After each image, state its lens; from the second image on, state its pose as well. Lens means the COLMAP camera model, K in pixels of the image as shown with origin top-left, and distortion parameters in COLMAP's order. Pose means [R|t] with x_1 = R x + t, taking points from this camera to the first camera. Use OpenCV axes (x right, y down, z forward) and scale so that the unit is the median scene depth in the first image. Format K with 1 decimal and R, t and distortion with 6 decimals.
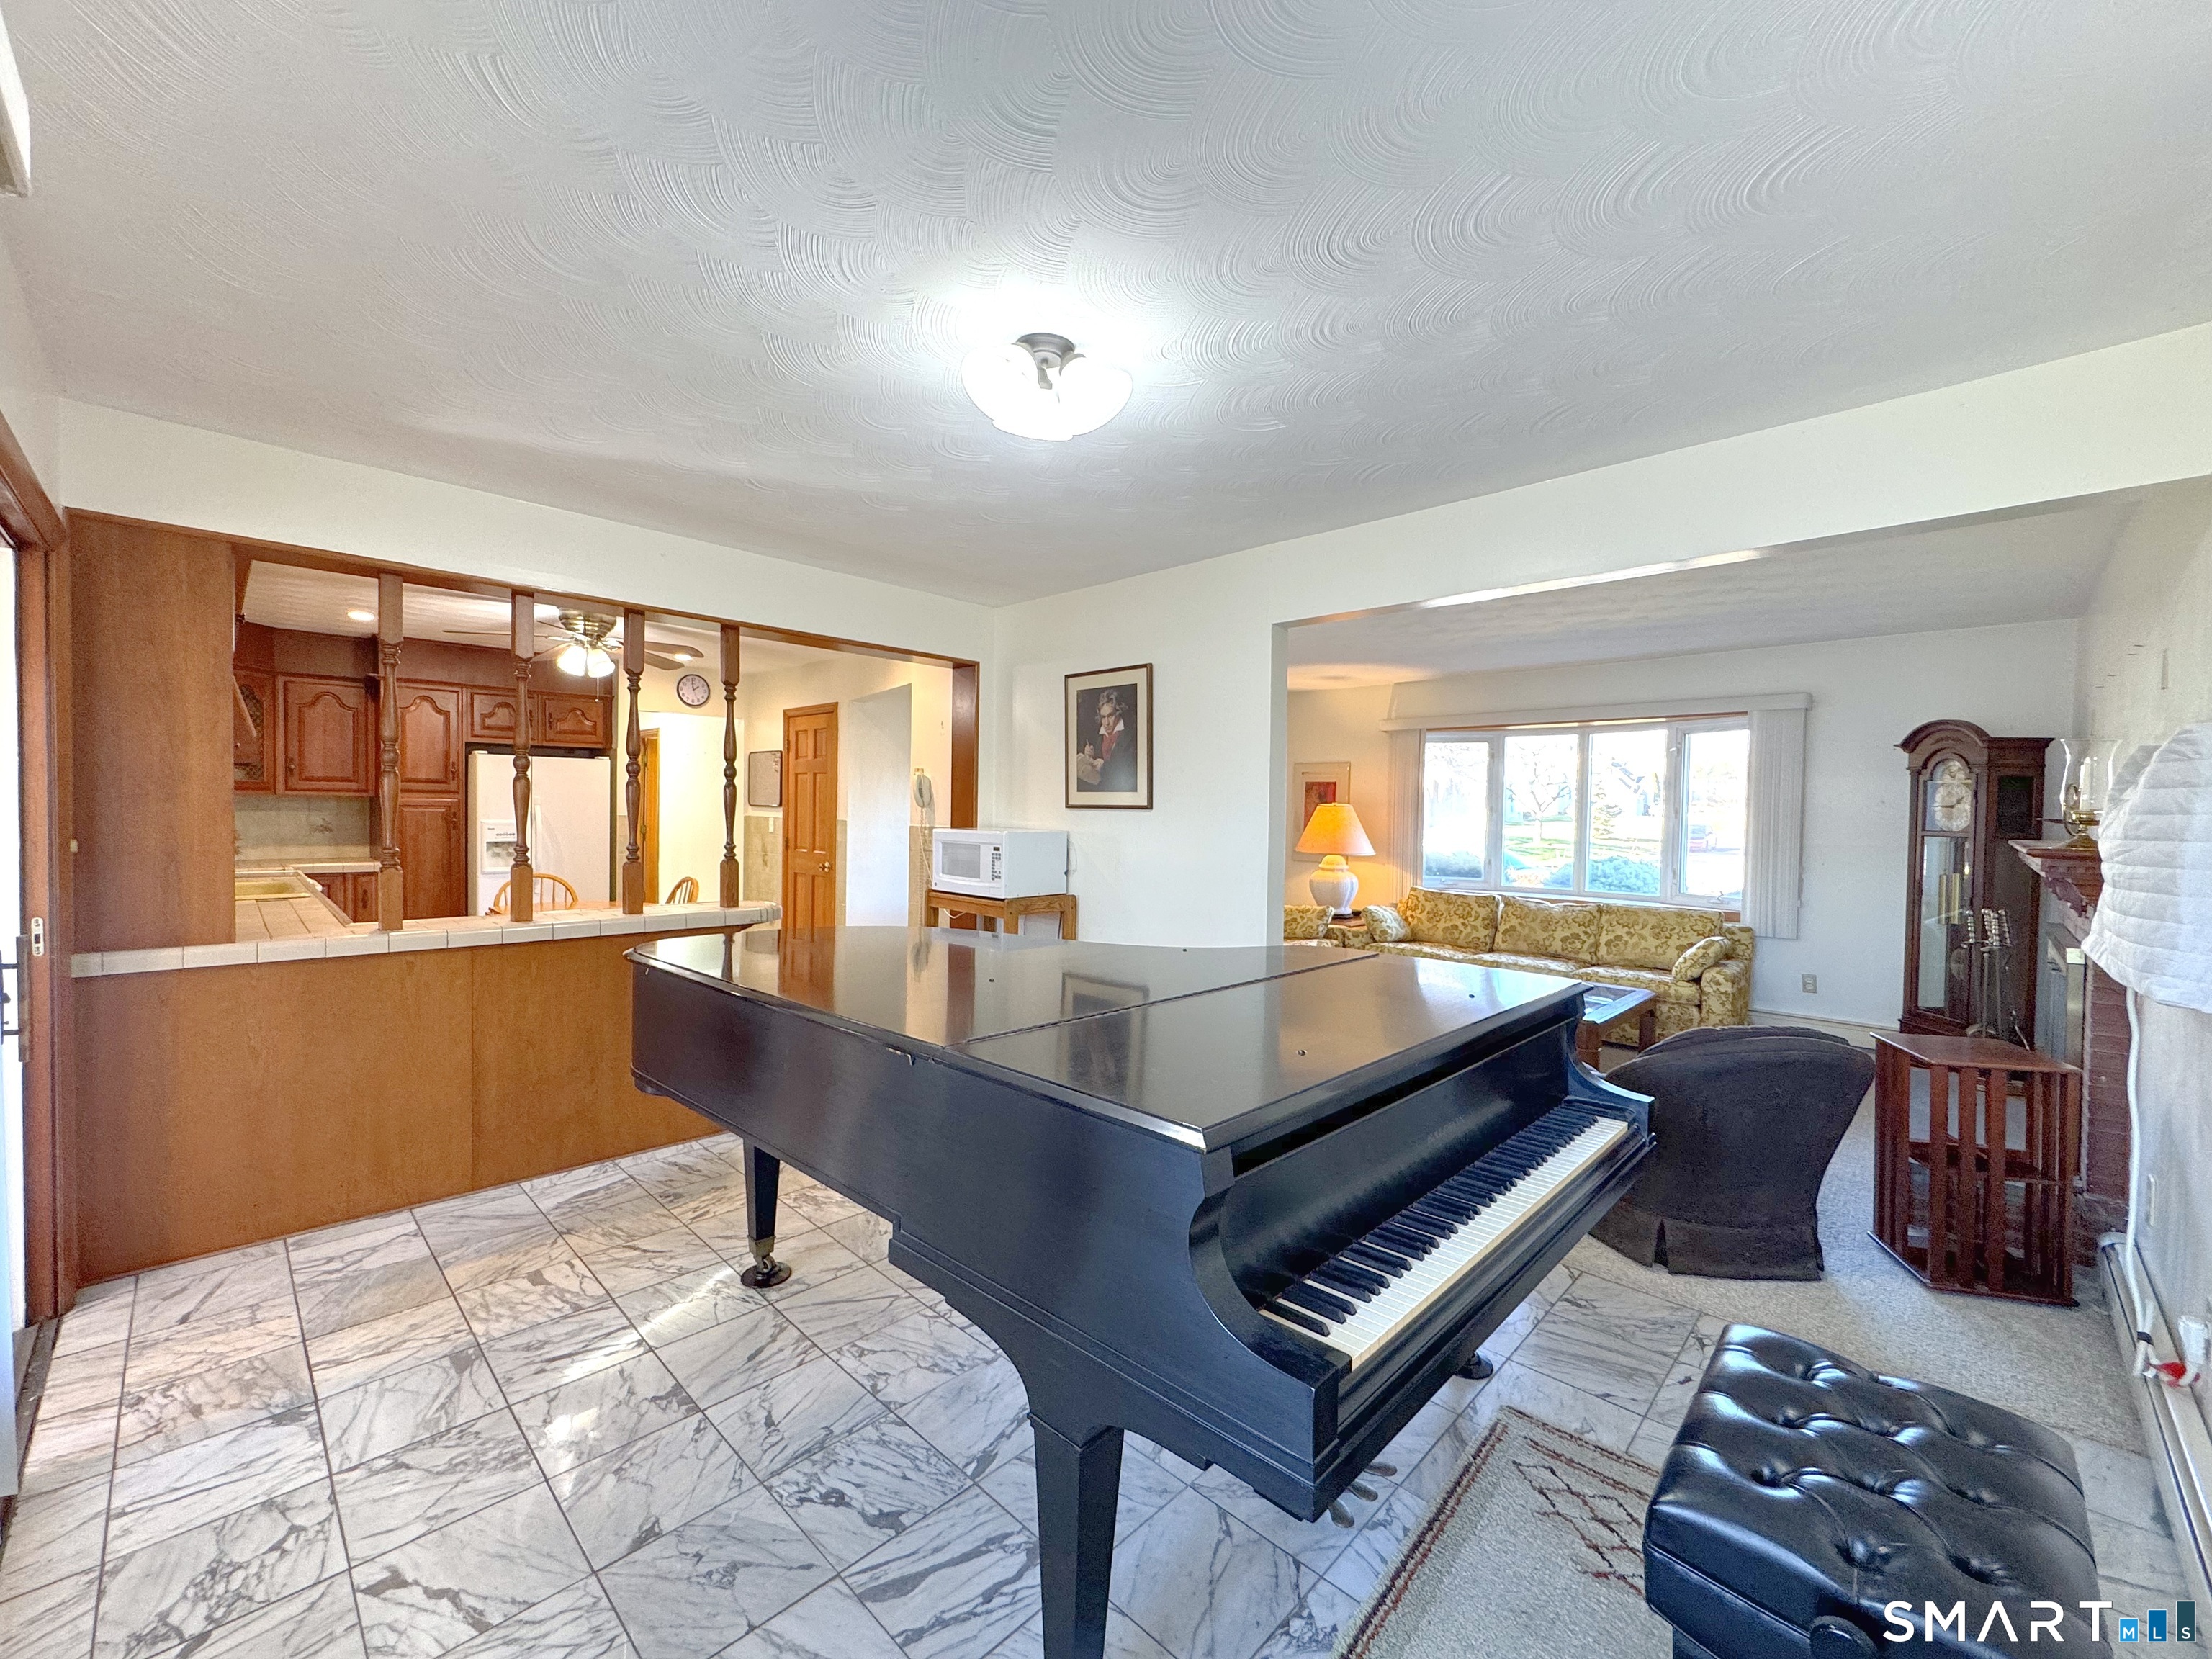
lens RADIAL K [[891.2, 0, 1100.9], [0, 891.2, 828.9], [0, 0, 1]] dist [-0.003173, -0.000194]
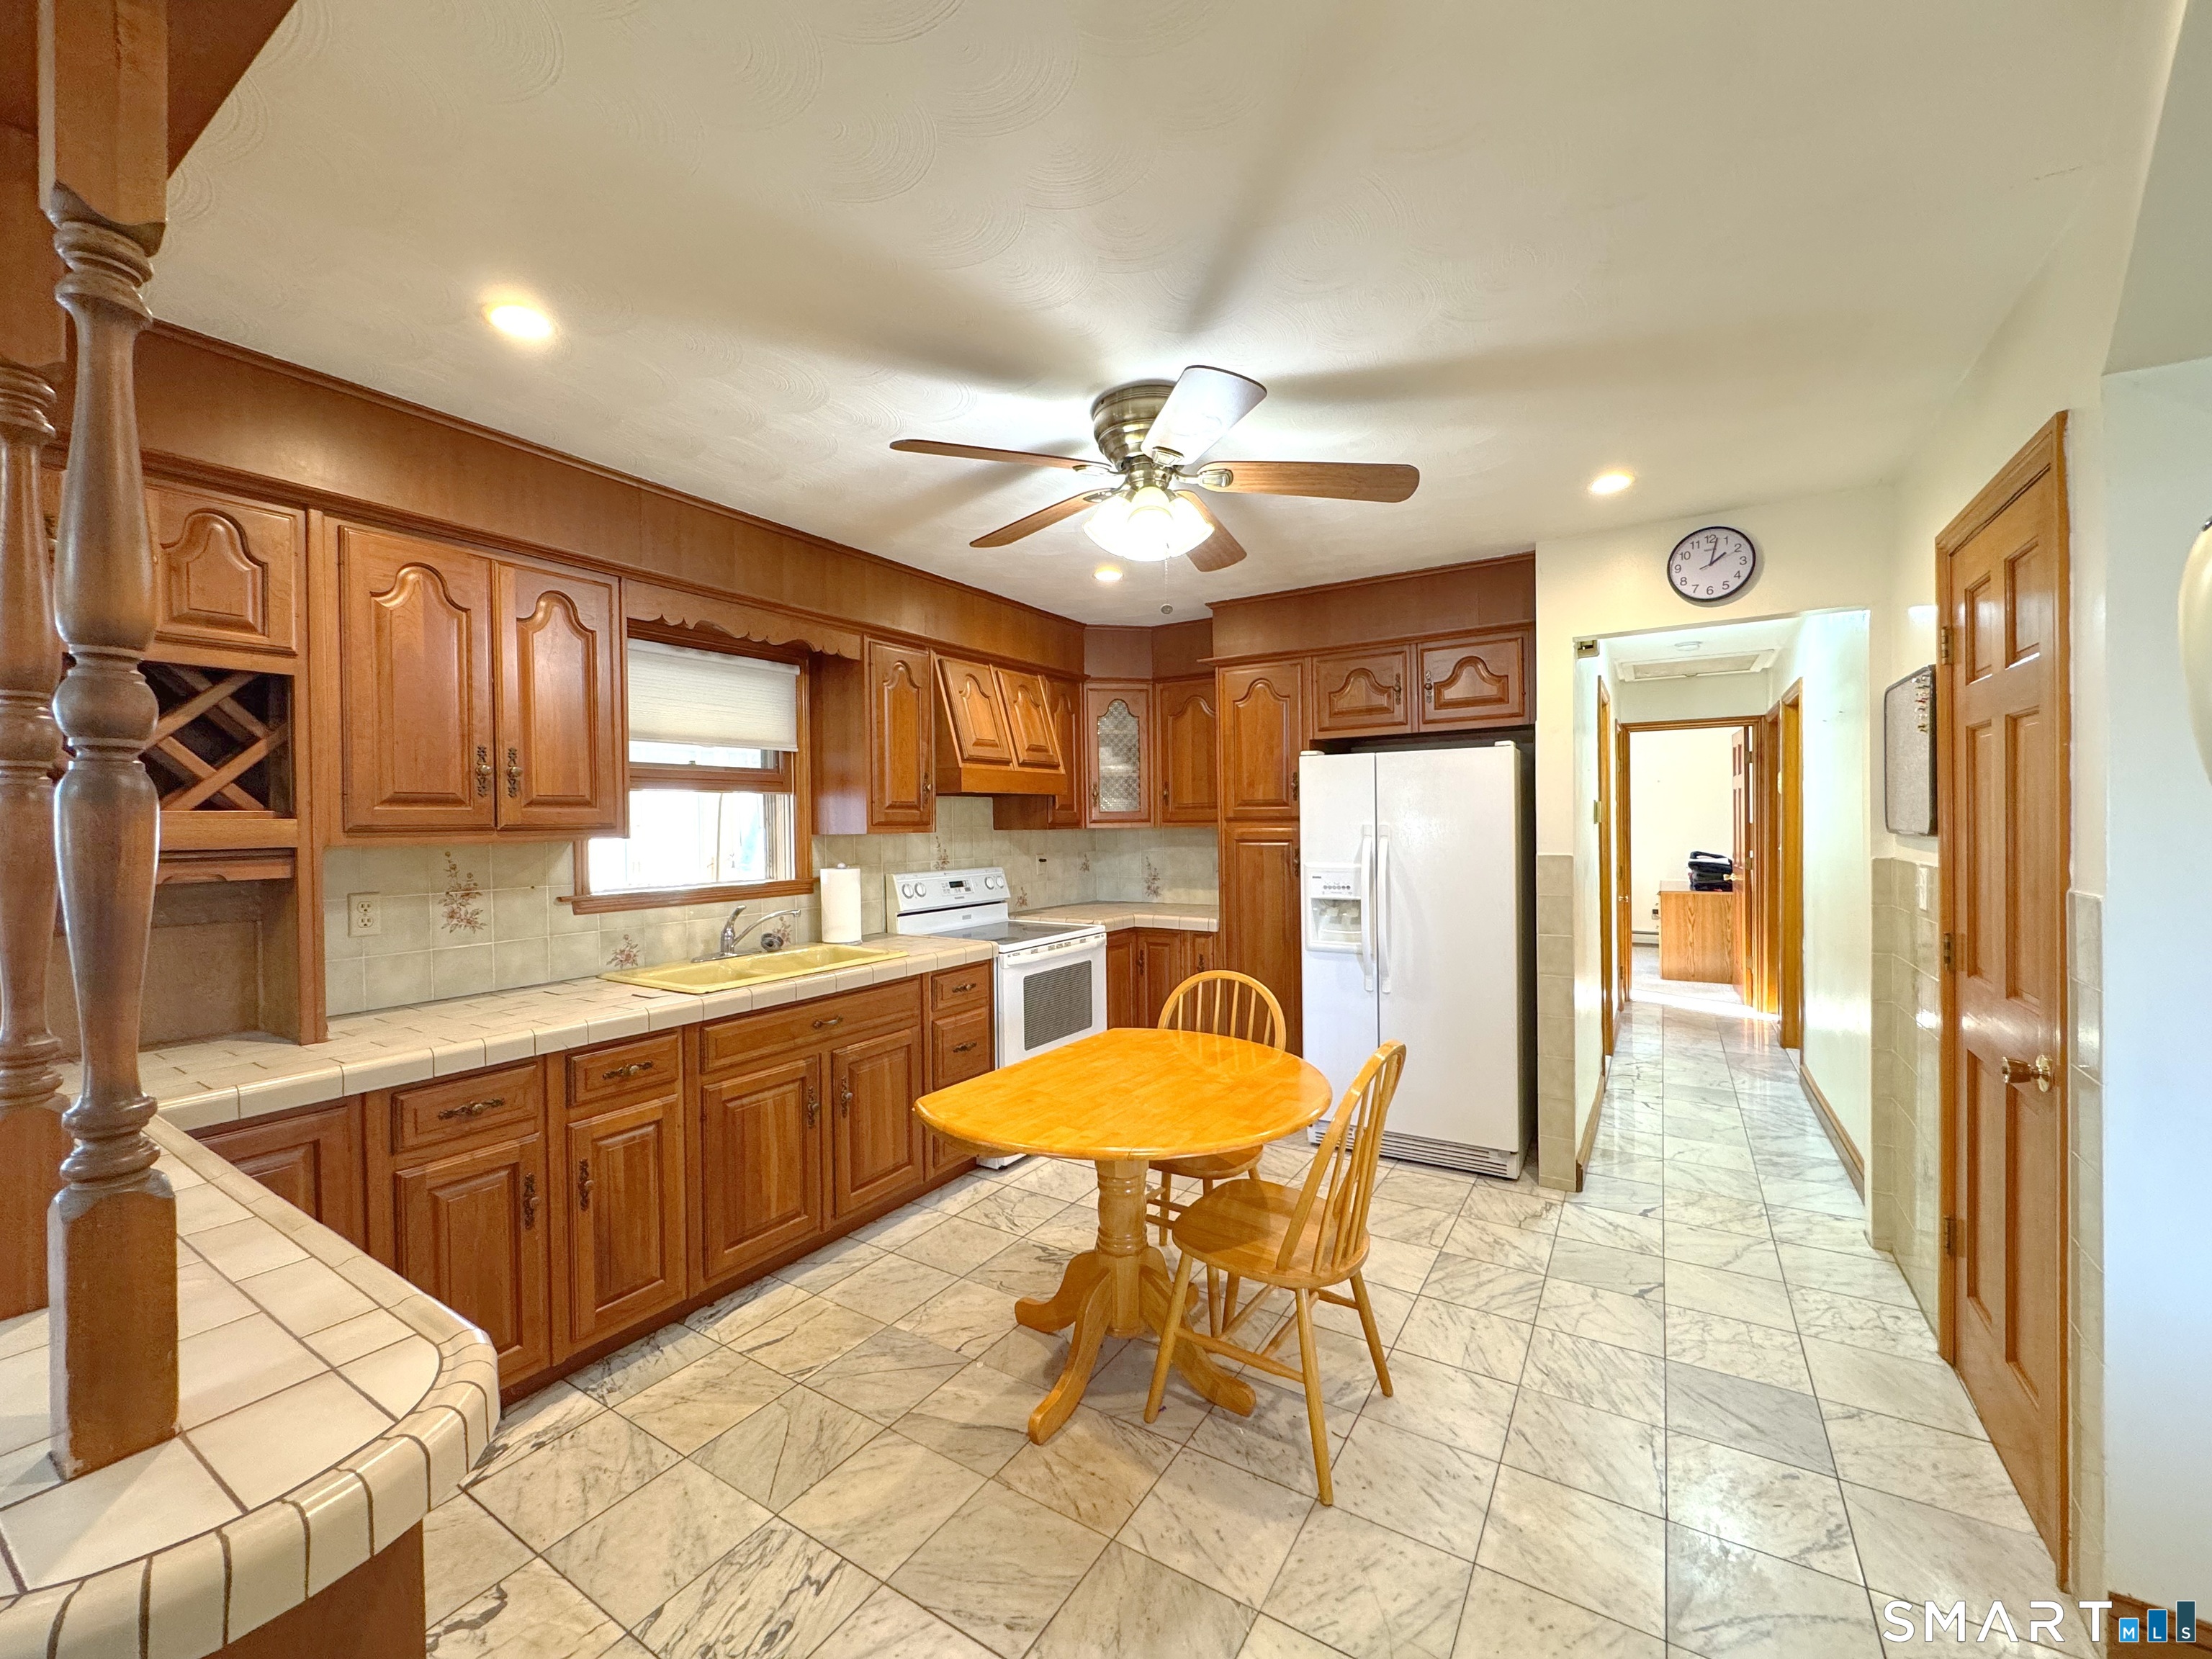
lens RADIAL K [[891.2, 0, 1100.9], [0, 891.2, 828.9], [0, 0, 1]] dist [-0.003173, -0.000194]
pose [[0.215695, -0.008274, -0.976426, -0.120904], [-0.006099, 0.999933, -0.009821, -0.026503], [0.976442, 0.008074, 0.215631, 0.711426]]
